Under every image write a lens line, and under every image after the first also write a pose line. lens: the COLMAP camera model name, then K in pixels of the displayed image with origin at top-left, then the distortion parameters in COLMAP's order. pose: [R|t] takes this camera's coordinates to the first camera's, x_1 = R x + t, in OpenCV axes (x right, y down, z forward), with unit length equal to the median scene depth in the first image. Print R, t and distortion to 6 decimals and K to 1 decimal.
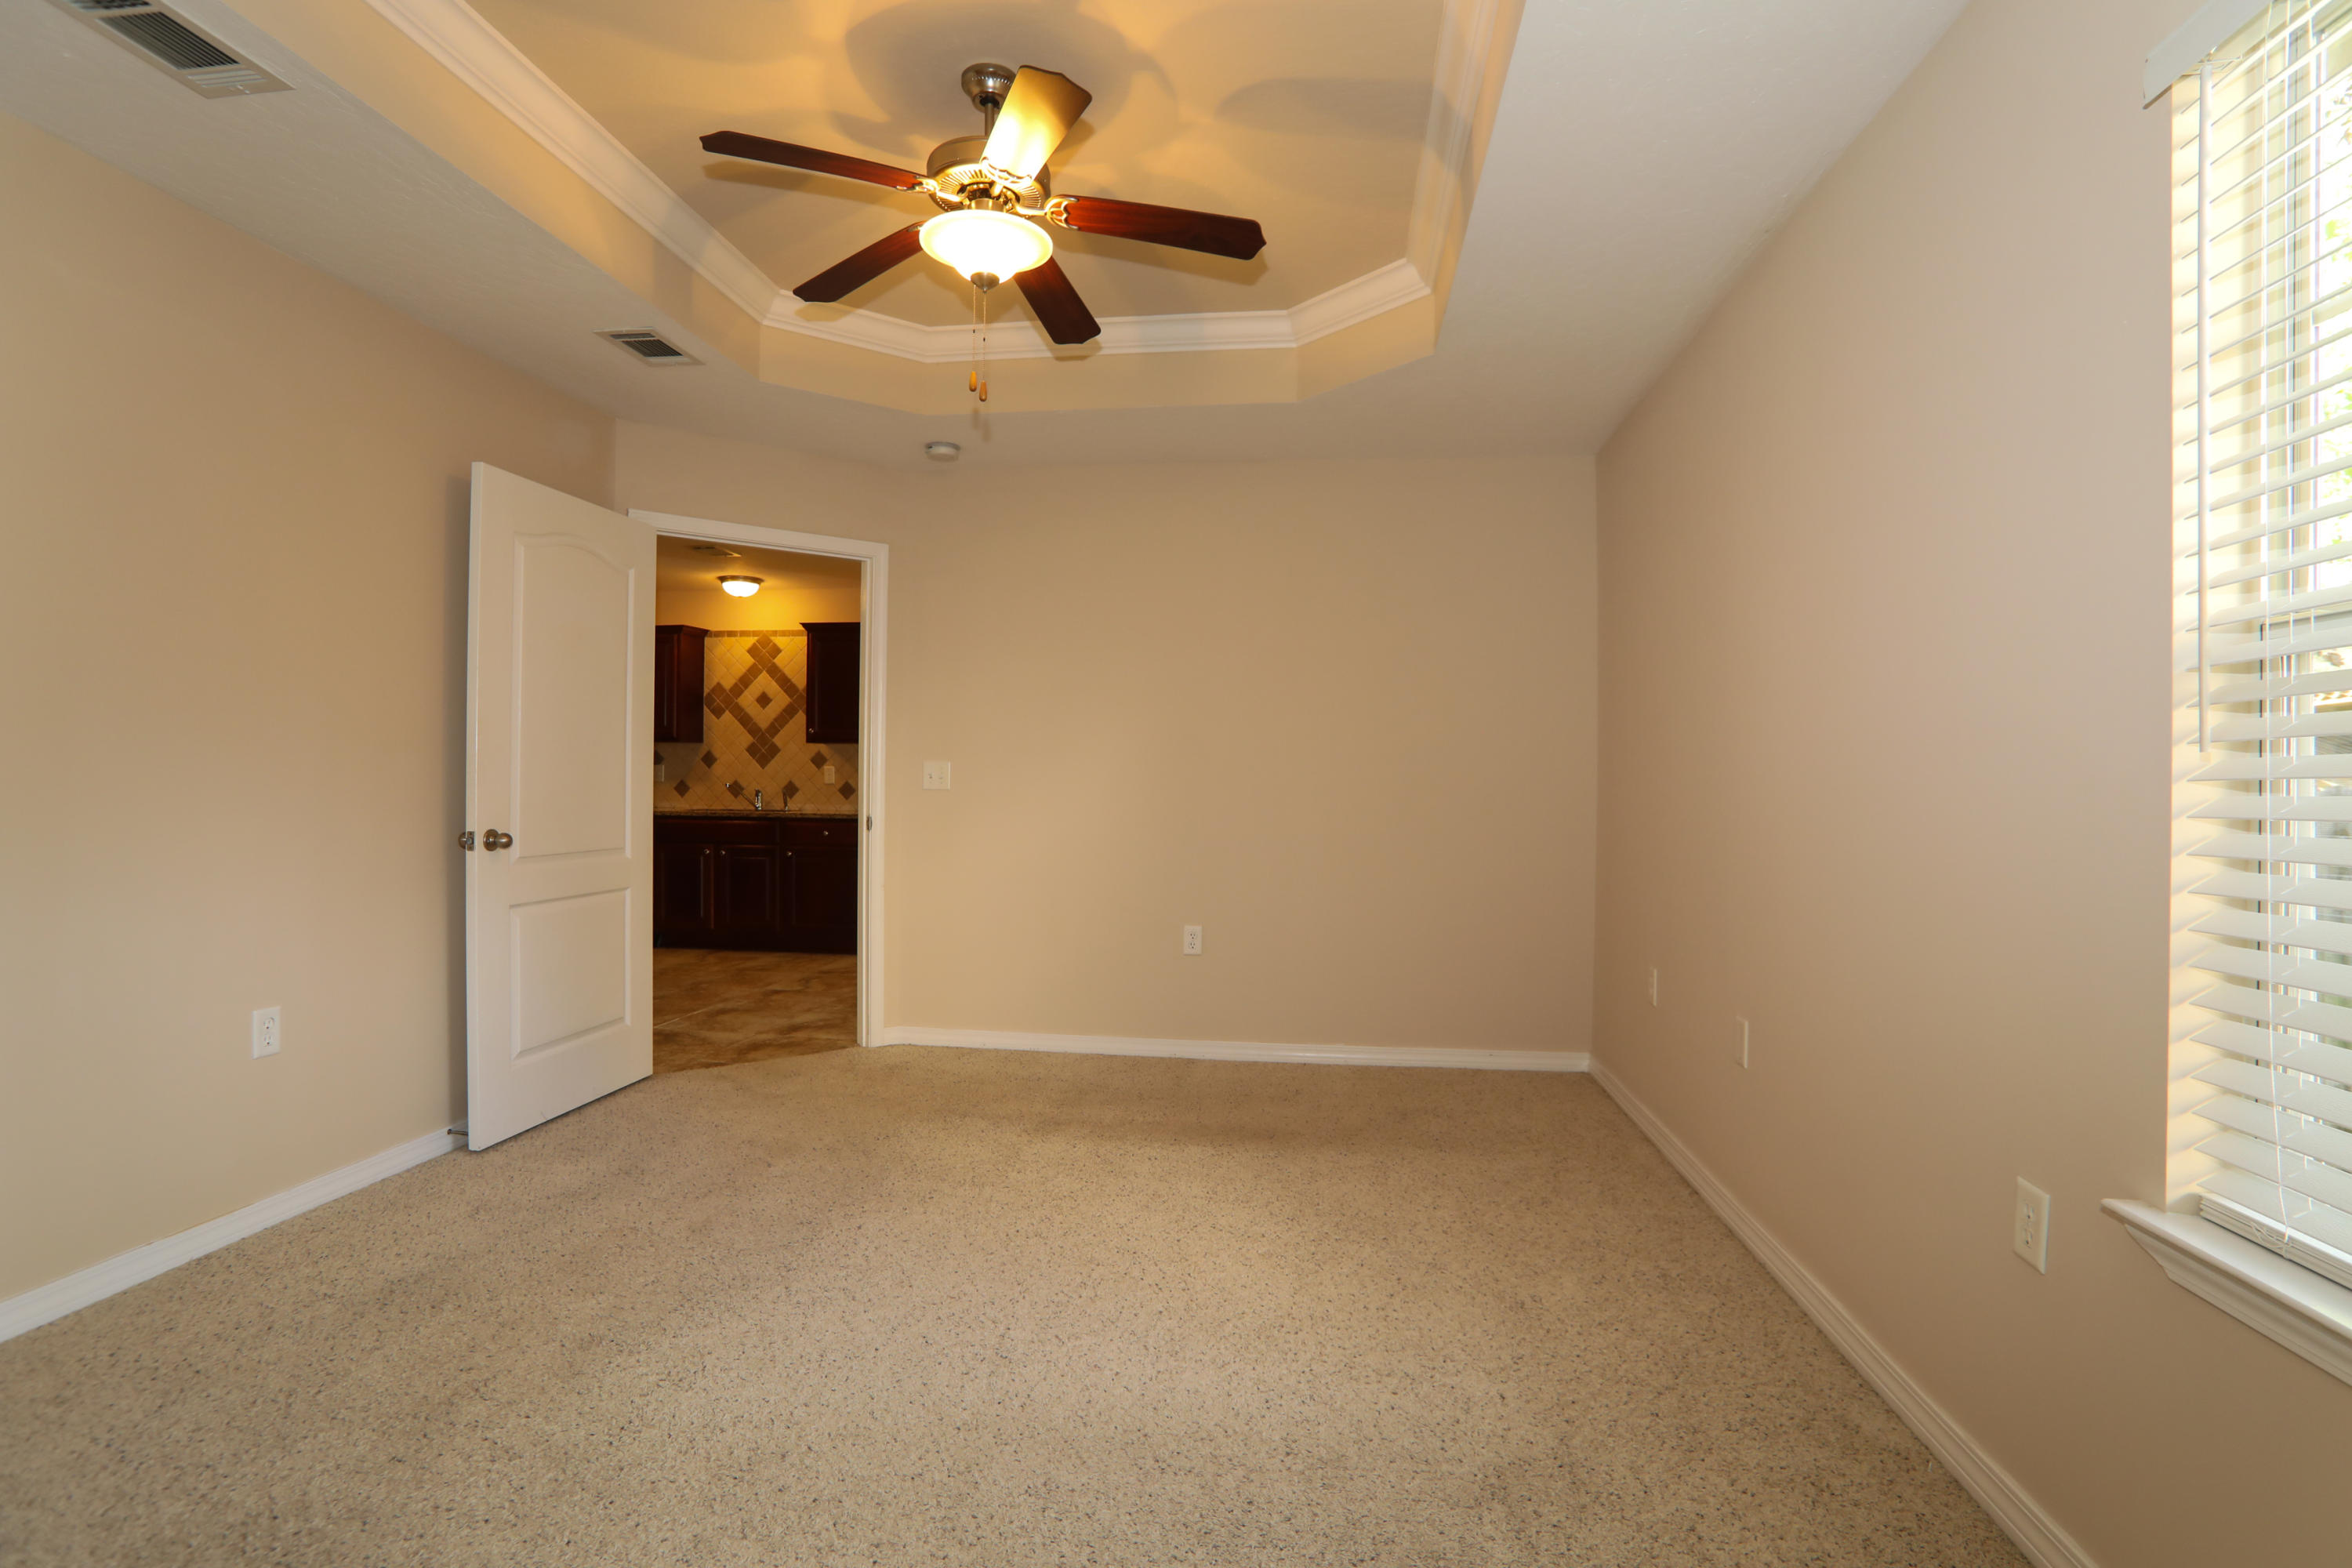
lens RADIAL K [[1147.7, 0, 1175.4], [0, 1147.7, 782.3], [0, 0, 1]] dist [-0.042048, 0.000438]
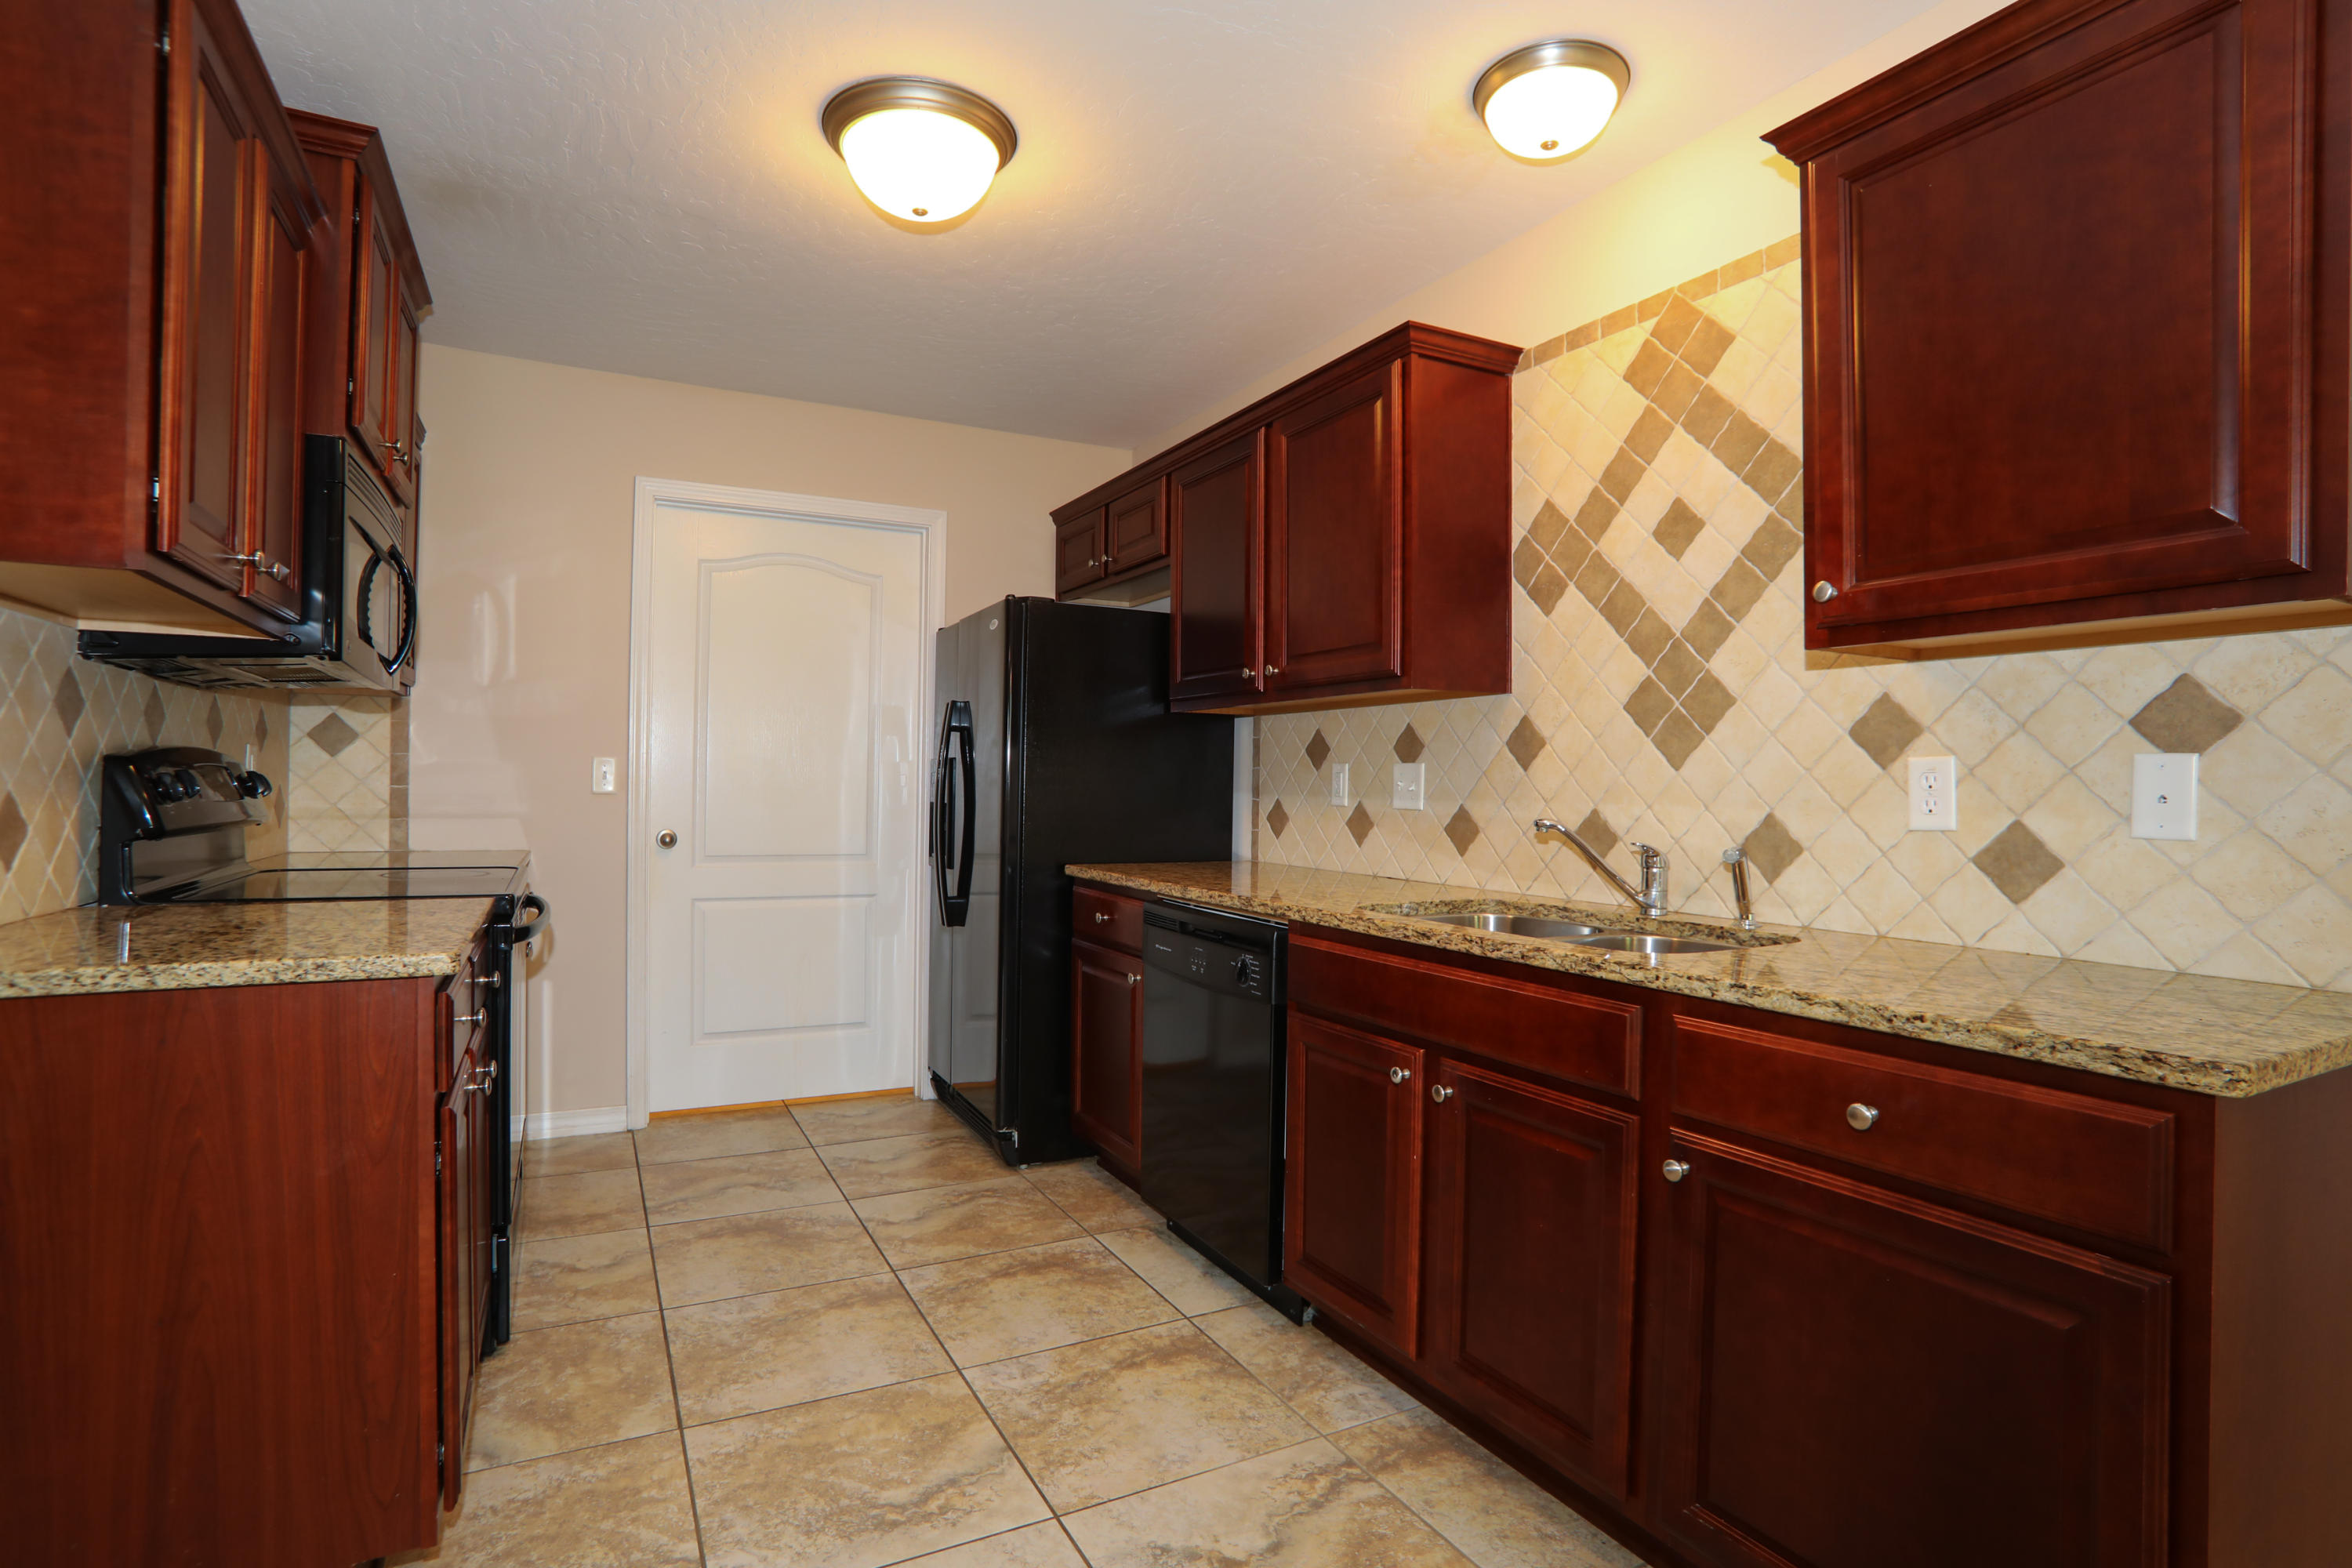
lens RADIAL K [[1147.7, 0, 1165.9], [0, 1147.7, 779.8], [0, 0, 1]] dist [-0.042048, 0.000438]
pose [[0.566915, -0.007604, -0.823741, -0.200549], [0.005966, 0.999969, -0.005125, -0.008852], [0.823755, -0.002009, 0.566943, 0.734084]]
